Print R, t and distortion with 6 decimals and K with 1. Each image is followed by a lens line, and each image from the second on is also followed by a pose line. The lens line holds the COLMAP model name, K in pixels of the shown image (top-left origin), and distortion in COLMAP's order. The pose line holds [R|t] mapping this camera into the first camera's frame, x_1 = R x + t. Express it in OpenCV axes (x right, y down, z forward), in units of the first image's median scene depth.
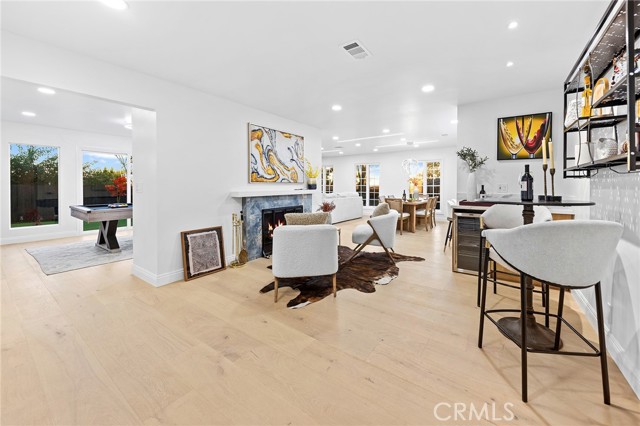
lens RADIAL K [[211.3, 0, 320.3], [0, 211.3, 187.5], [0, 0, 1]] dist [0.000601, -0.000011]
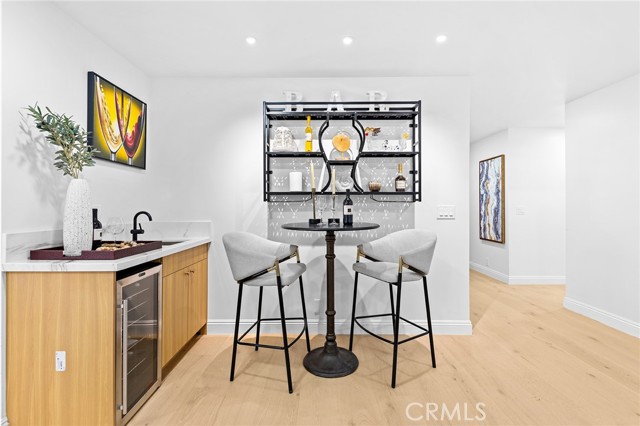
lens RADIAL K [[299.1, 0, 306.3], [0, 299.1, 204.4], [0, 0, 1]] dist [0.012708, -0.000026]
pose [[-0.635233, 0.005594, 0.772300, -0.003431], [0.007863, 0.999969, -0.000776, -0.011994], [-0.772280, 0.005580, -0.635257, 0.735720]]
